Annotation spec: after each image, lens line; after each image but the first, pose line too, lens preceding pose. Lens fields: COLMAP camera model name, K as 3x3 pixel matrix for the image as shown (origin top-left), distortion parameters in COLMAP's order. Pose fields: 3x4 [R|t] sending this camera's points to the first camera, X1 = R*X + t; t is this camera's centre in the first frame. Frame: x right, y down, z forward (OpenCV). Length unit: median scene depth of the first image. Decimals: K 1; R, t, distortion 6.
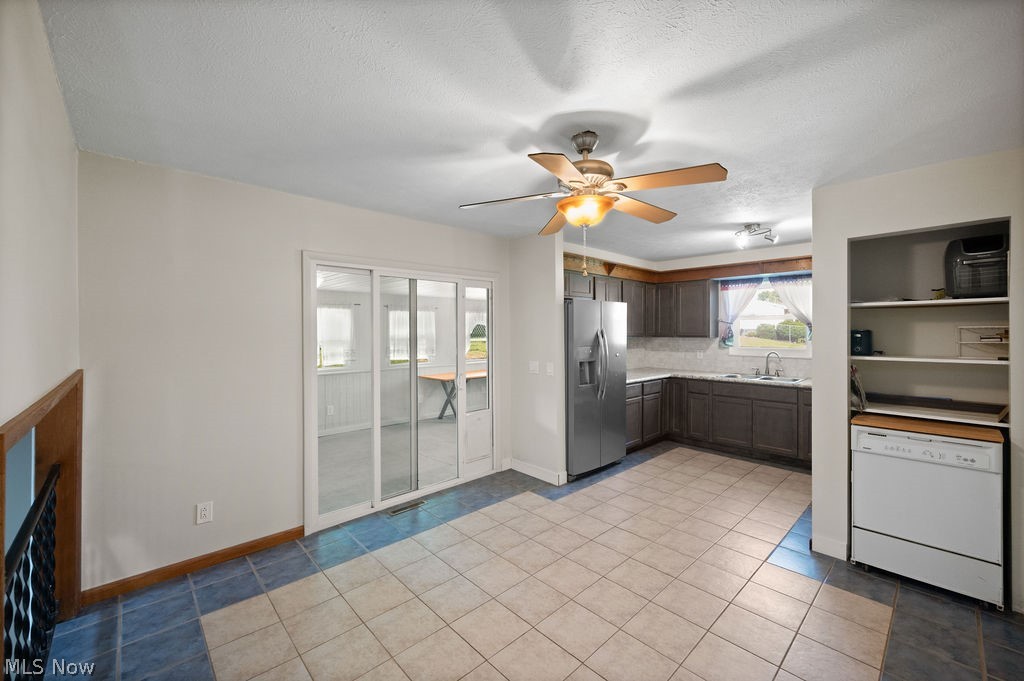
lens RADIAL K [[410.7, 0, 505.0], [0, 410.7, 331.5], [0, 0, 1]] dist [0.001053, 0.000031]
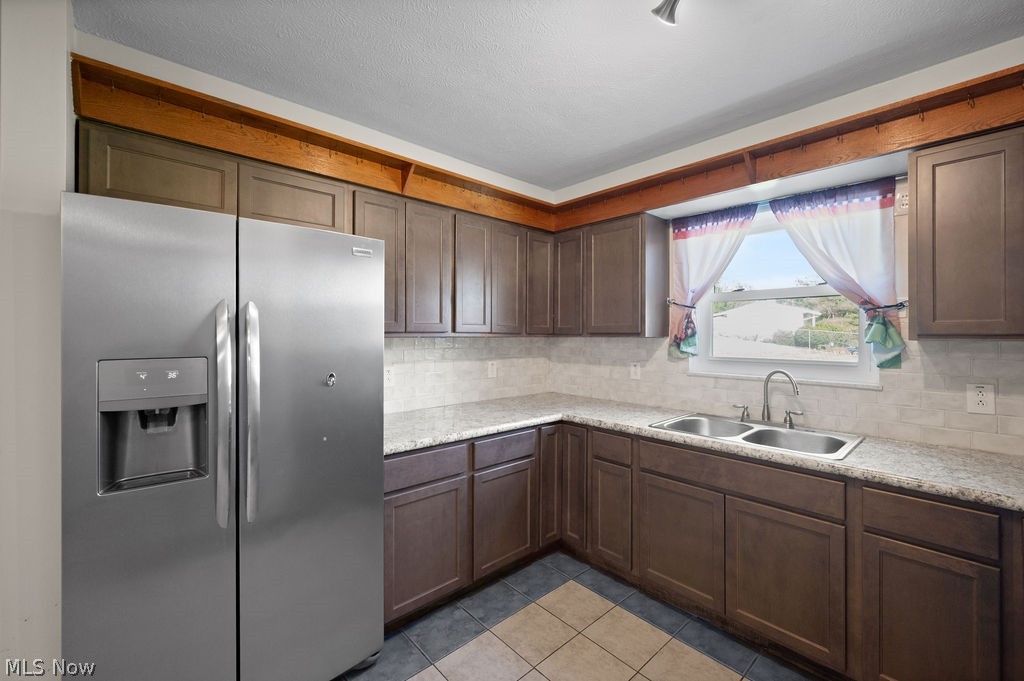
lens RADIAL K [[415.1, 0, 516.4], [0, 415.1, 334.4], [0, 0, 1]] dist [0.000525, 0.000004]
pose [[0.999968, 0.003848, -0.007046, 0.353131], [-0.003892, 0.999973, -0.006189, 0.015698], [0.007021, 0.006216, 0.999956, 0.523467]]
